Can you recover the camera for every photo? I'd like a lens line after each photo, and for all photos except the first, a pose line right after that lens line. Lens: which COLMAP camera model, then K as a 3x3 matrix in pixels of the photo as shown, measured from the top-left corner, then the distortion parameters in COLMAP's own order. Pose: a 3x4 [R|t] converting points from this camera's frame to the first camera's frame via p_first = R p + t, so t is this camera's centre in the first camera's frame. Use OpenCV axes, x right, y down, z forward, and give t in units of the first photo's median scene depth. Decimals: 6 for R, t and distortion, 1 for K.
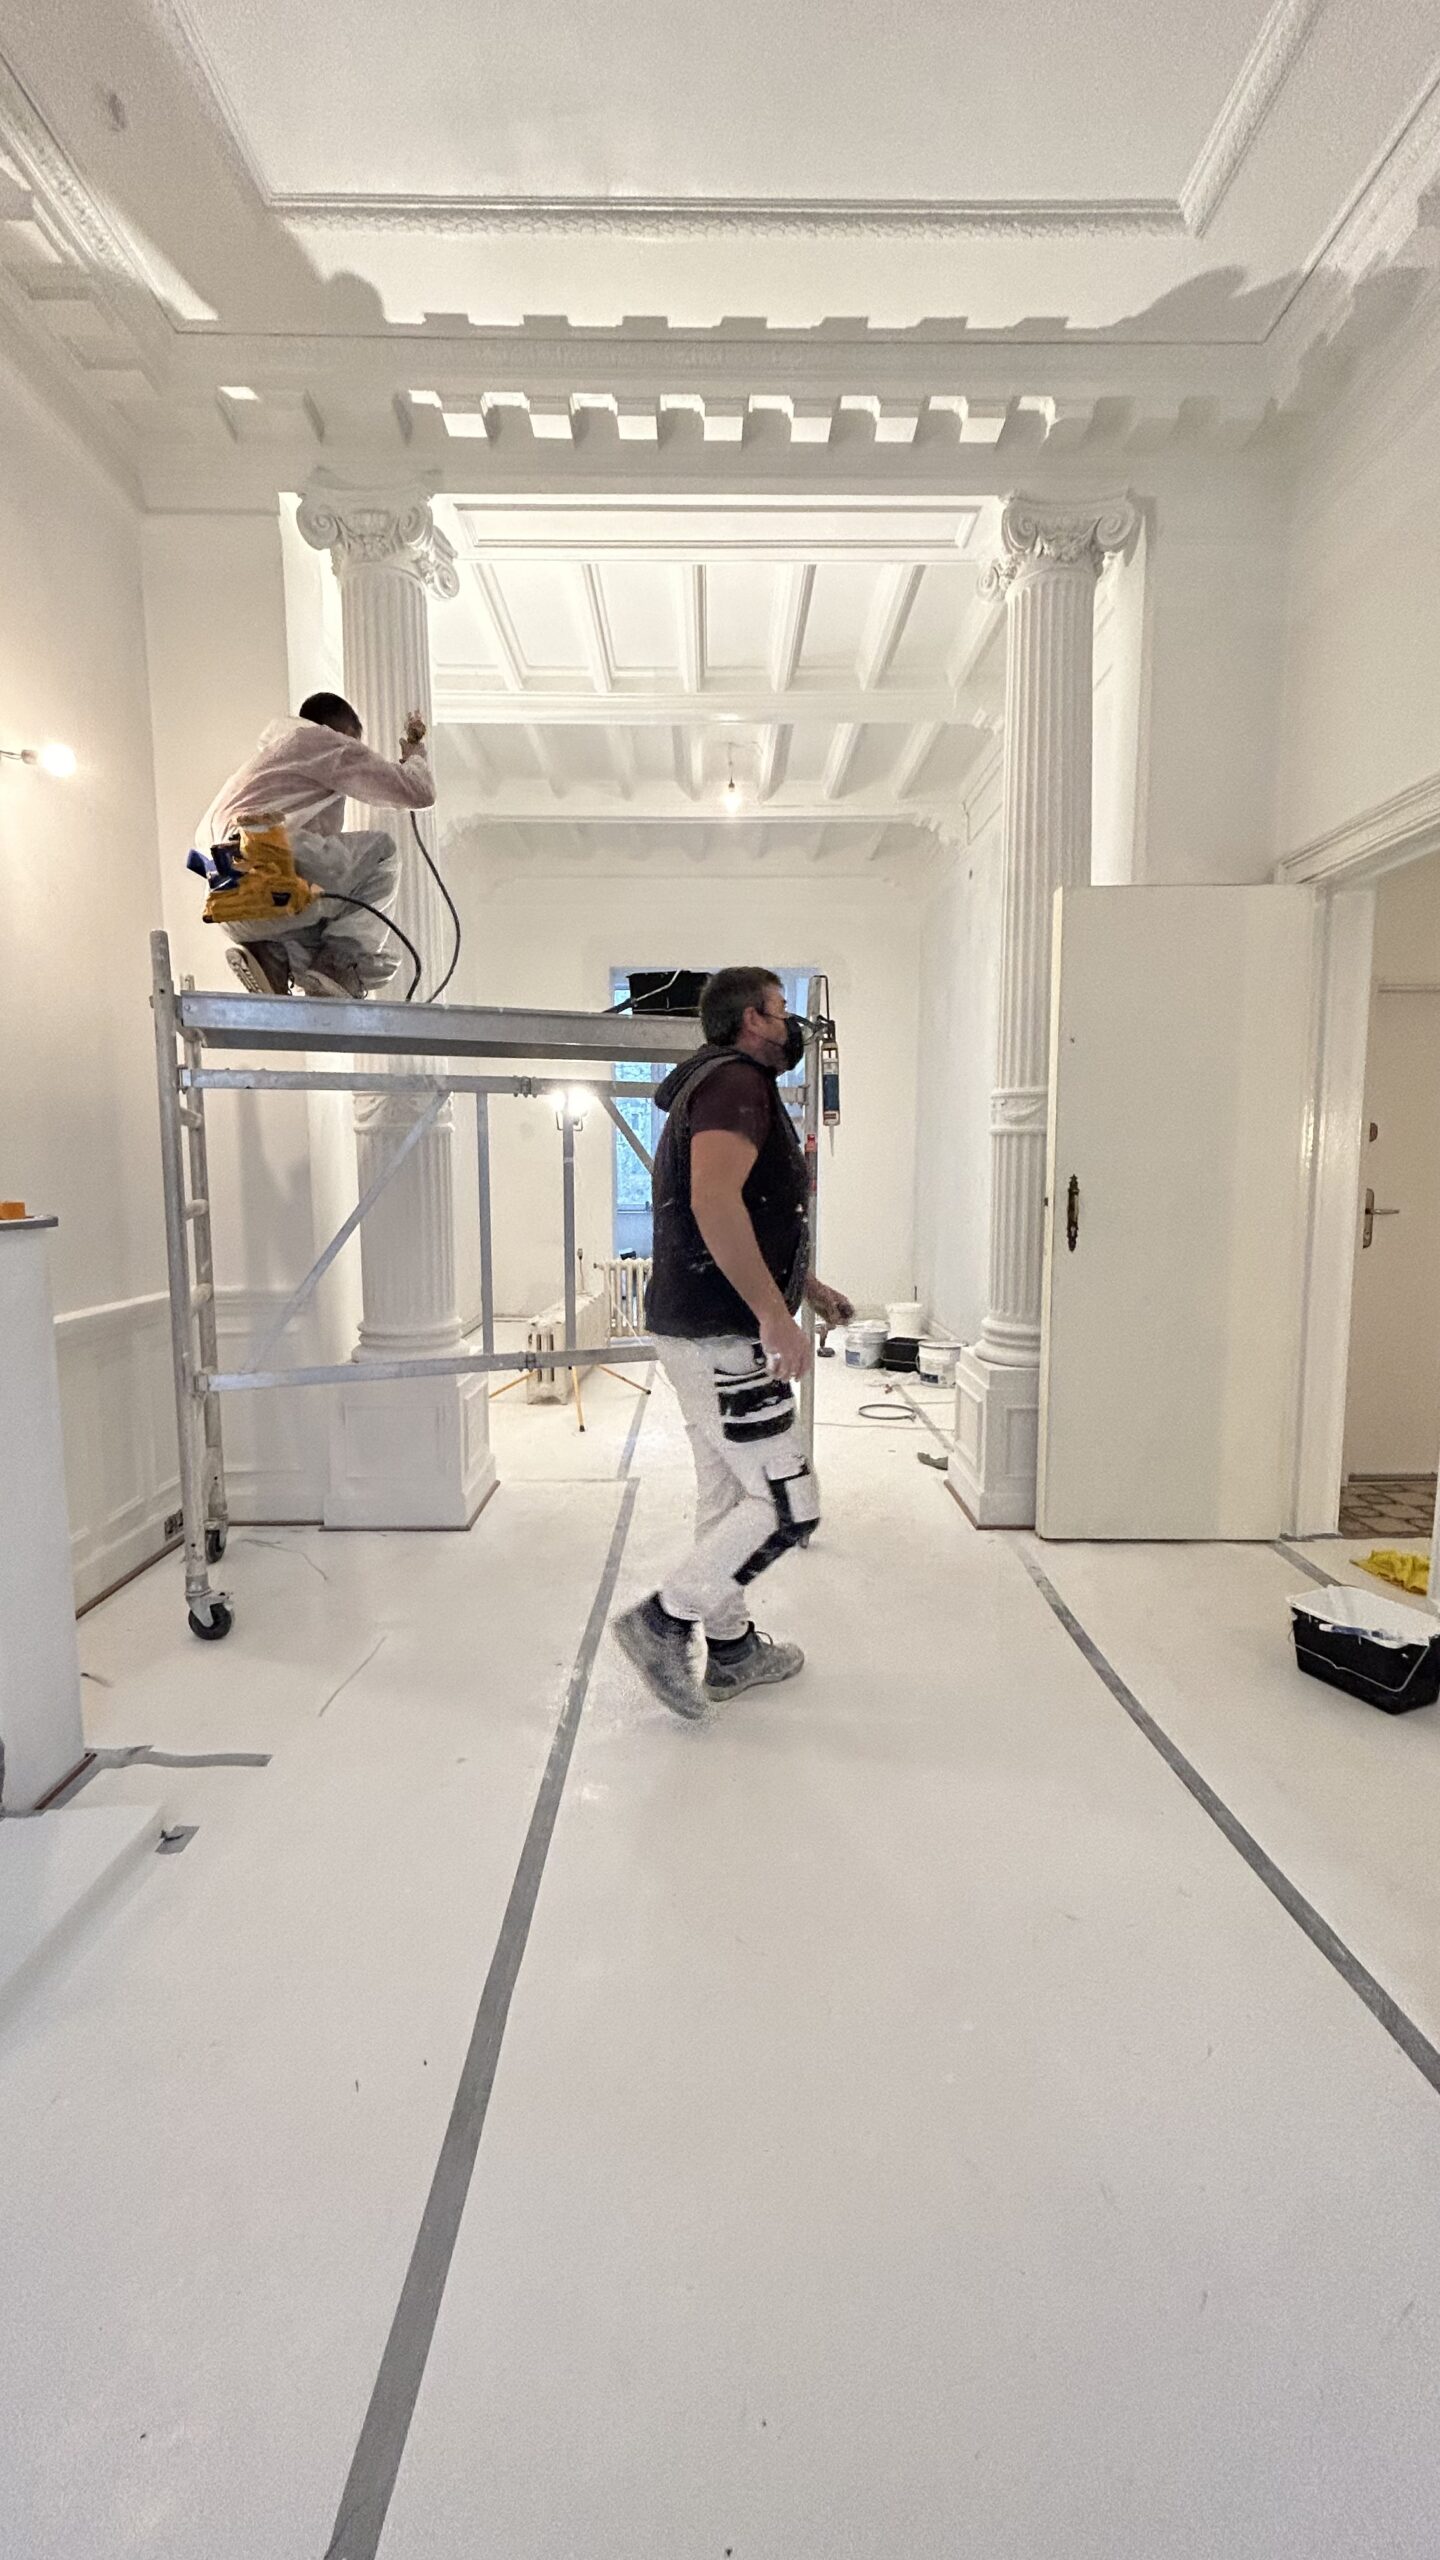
lens RADIAL K [[1043.3, 0, 723.4], [0, 1043.3, 1273.9], [0, 0, 1]] dist [0.000861, 0.000220]
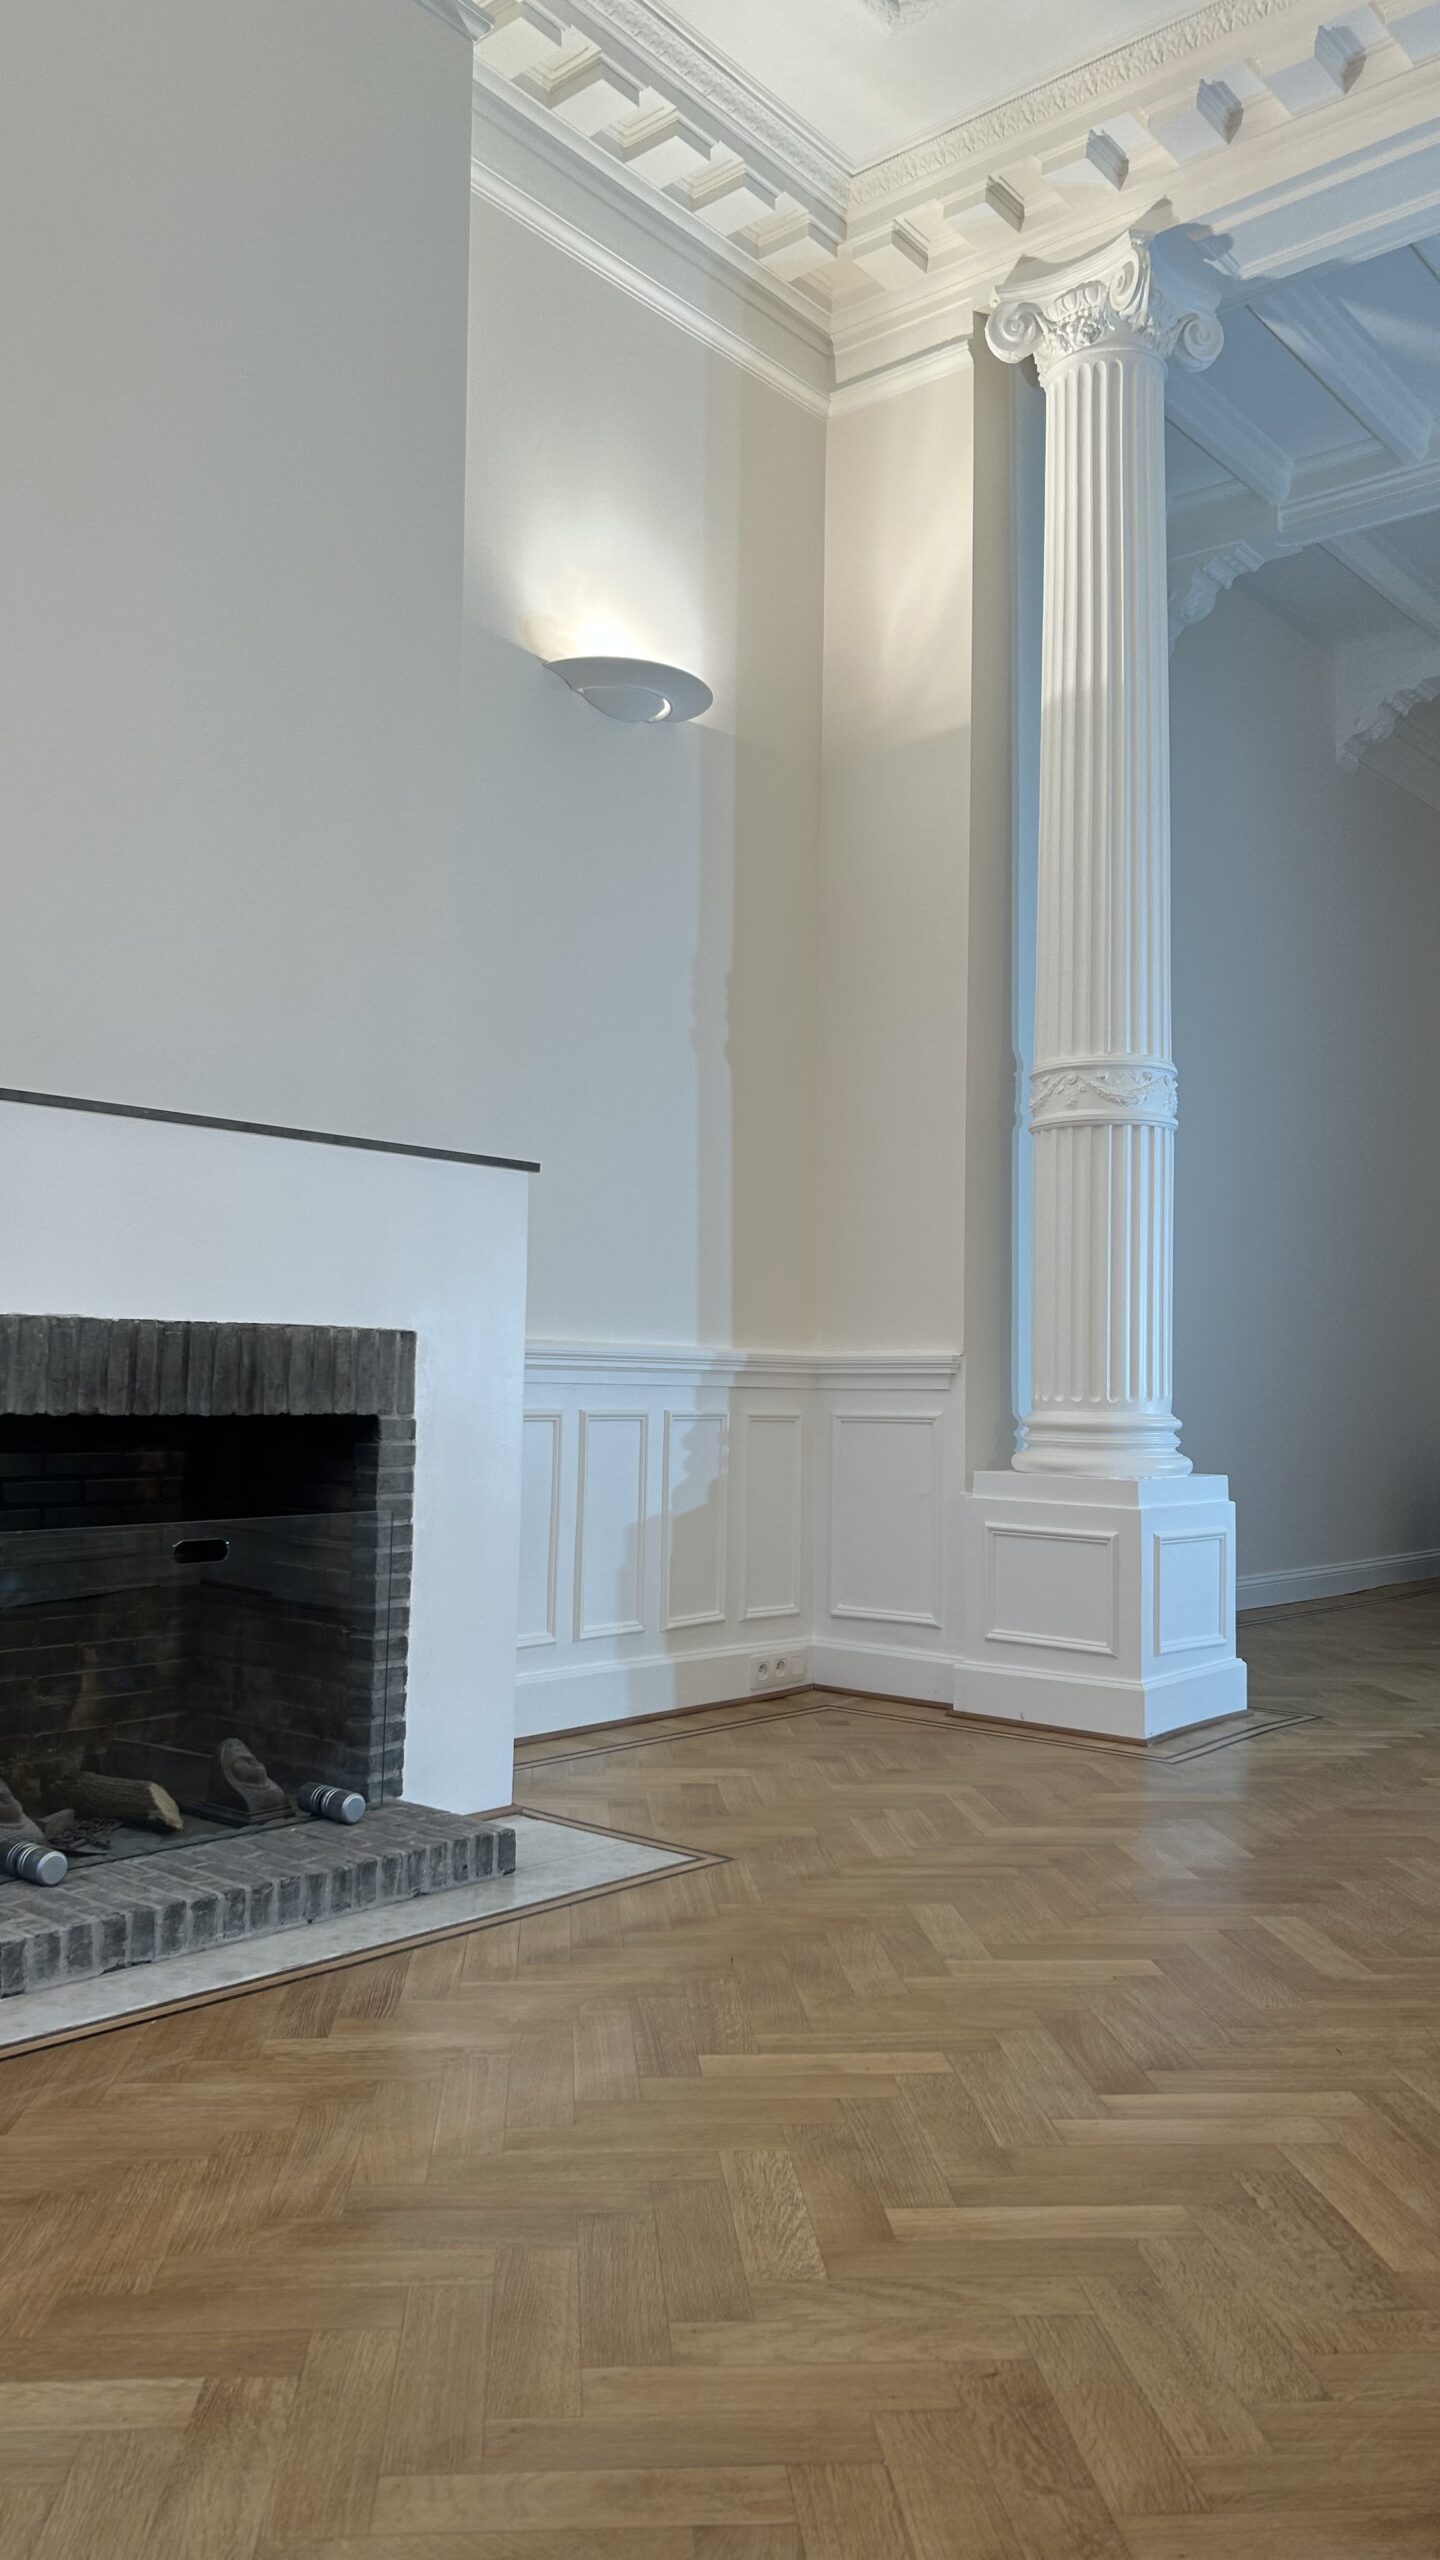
lens RADIAL K [[1947.2, 0, 720.0], [0, 1947.2, 1280.0], [0, 0, 1]] dist [0.027812, -0.010937]
pose [[0.751843, -0.023310, -0.658930, 0.292106], [-0.087606, 0.986982, -0.134874, 0.131655], [0.653496, 0.159131, 0.740014, -0.057557]]
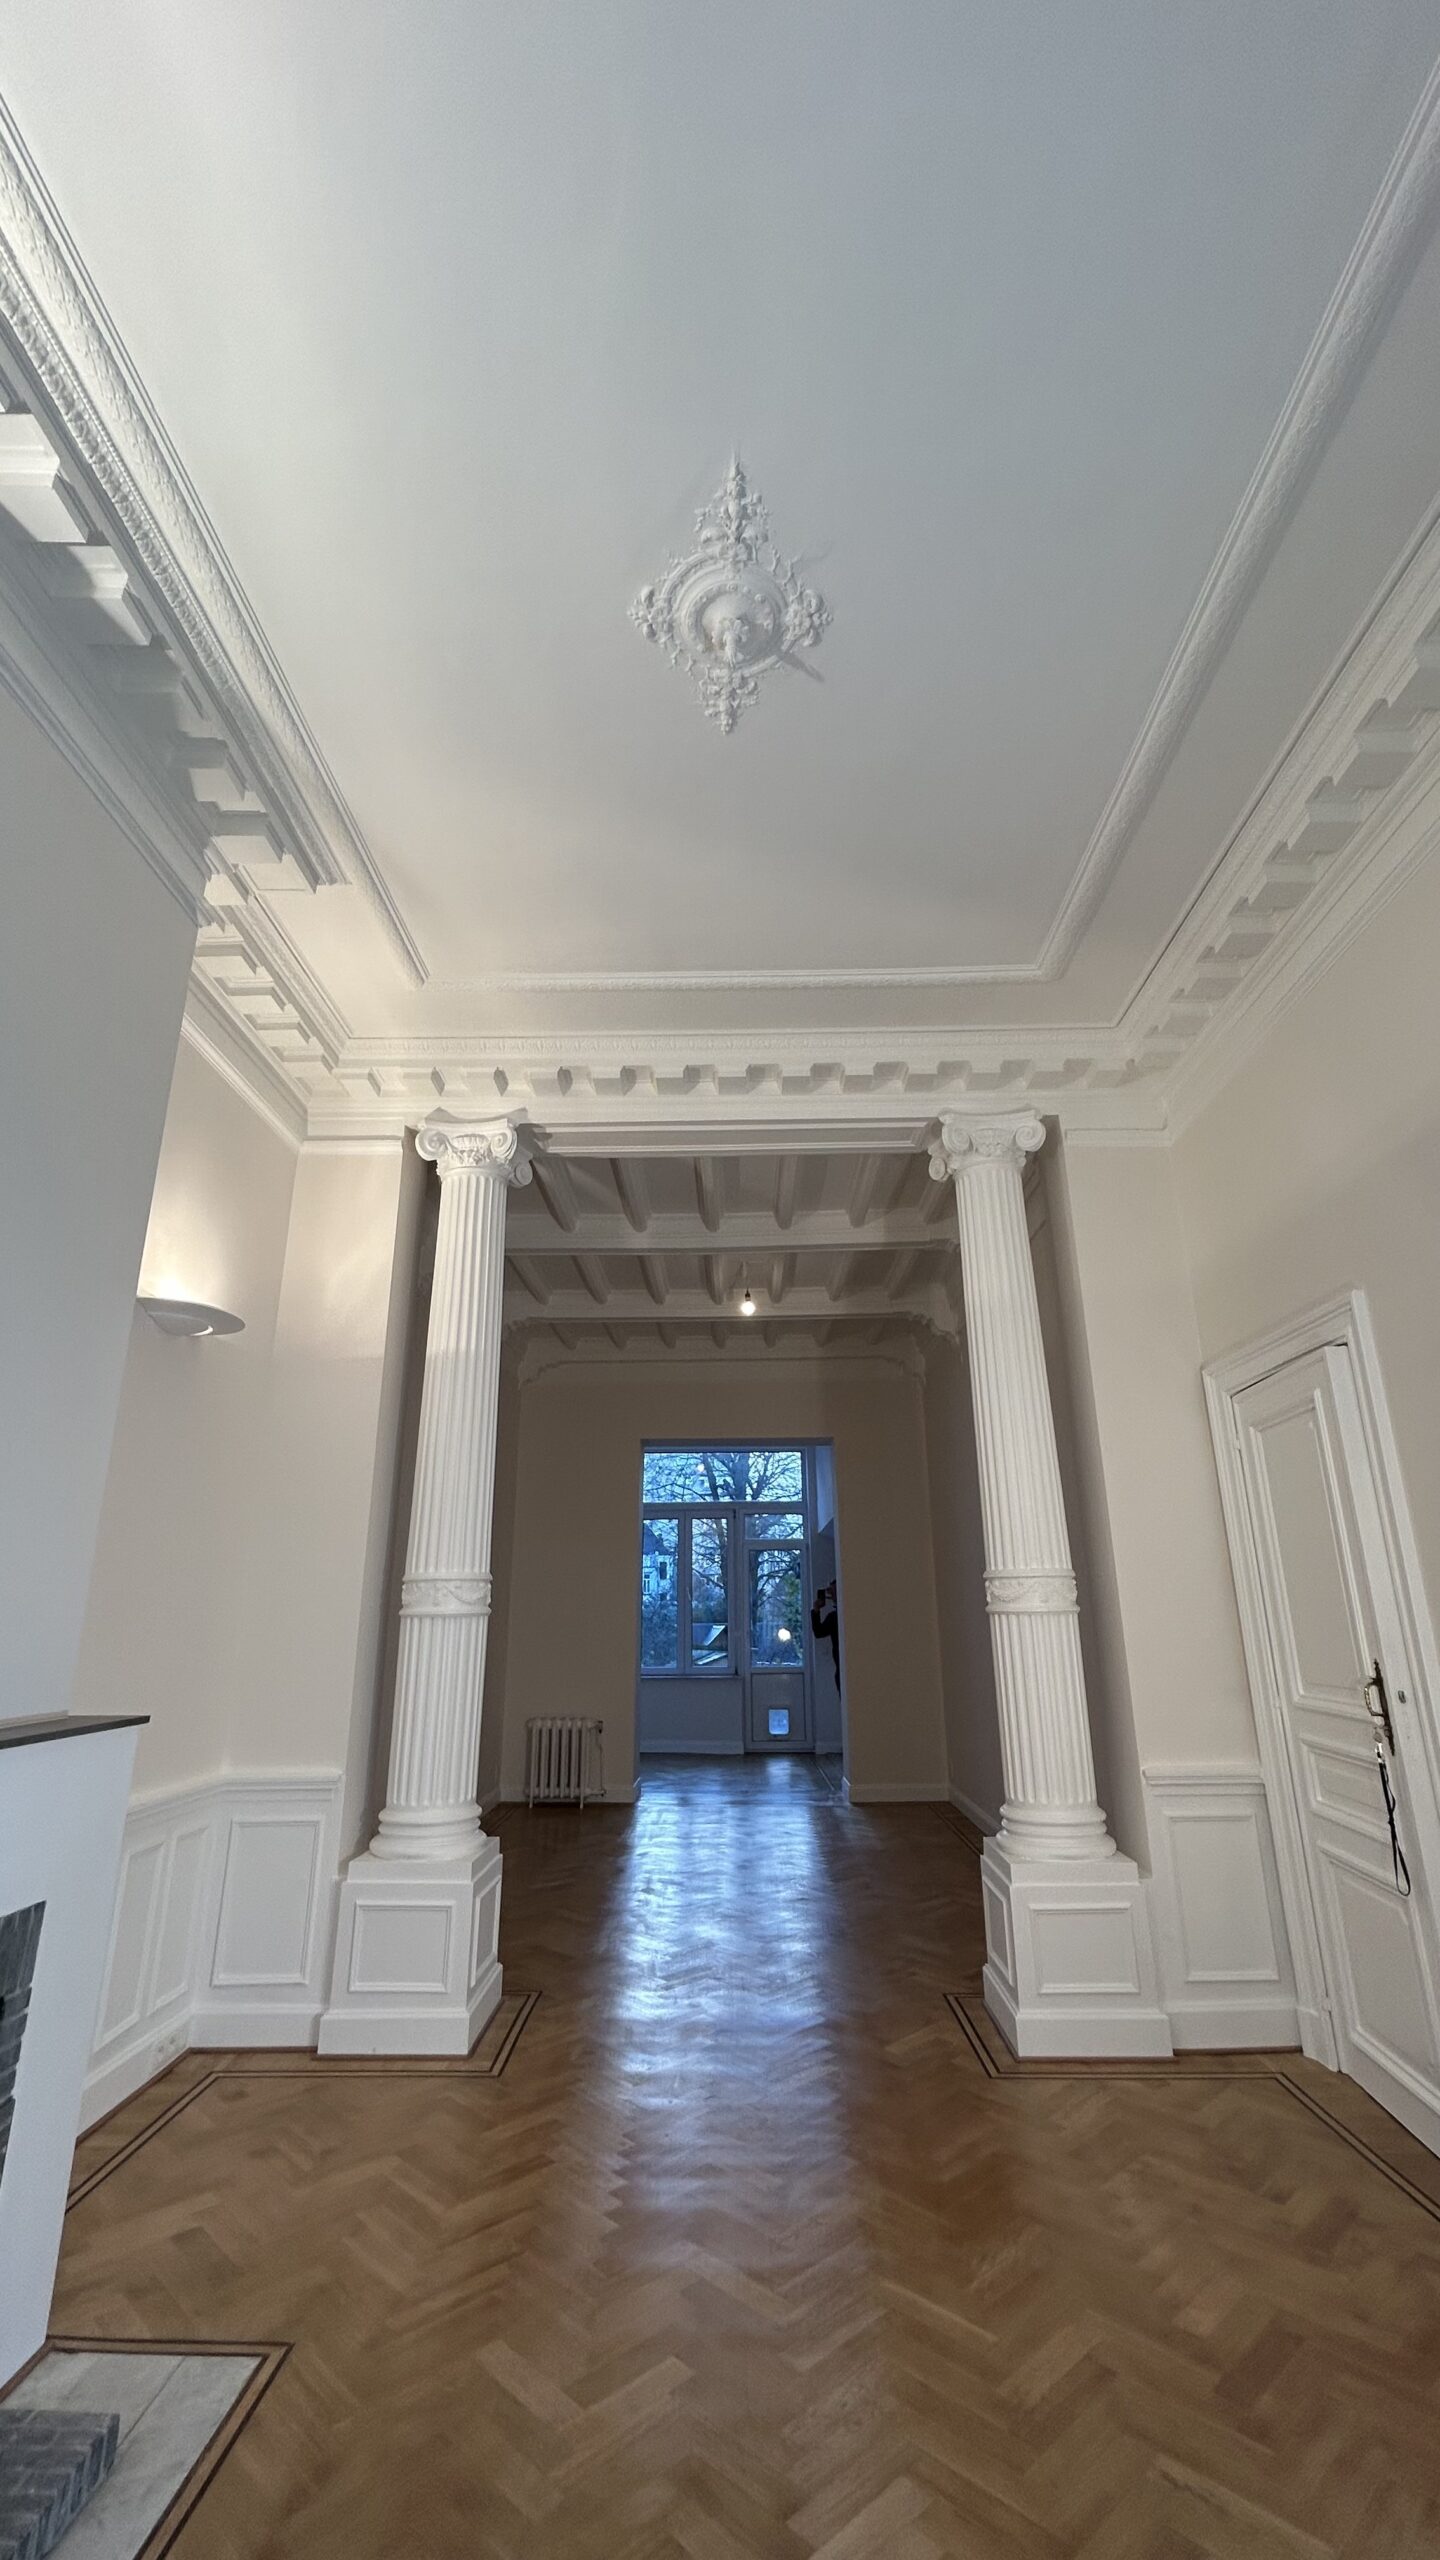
lens RADIAL K [[1043.3, 0, 723.4], [0, 1043.3, 1273.9], [0, 0, 1]] dist [0.000861, 0.000220]
pose [[0.999576, -0.014811, -0.025058, 0.015617], [0.003309, 0.913101, -0.407720, -0.013304], [0.028919, 0.407464, 0.912763, -0.117397]]
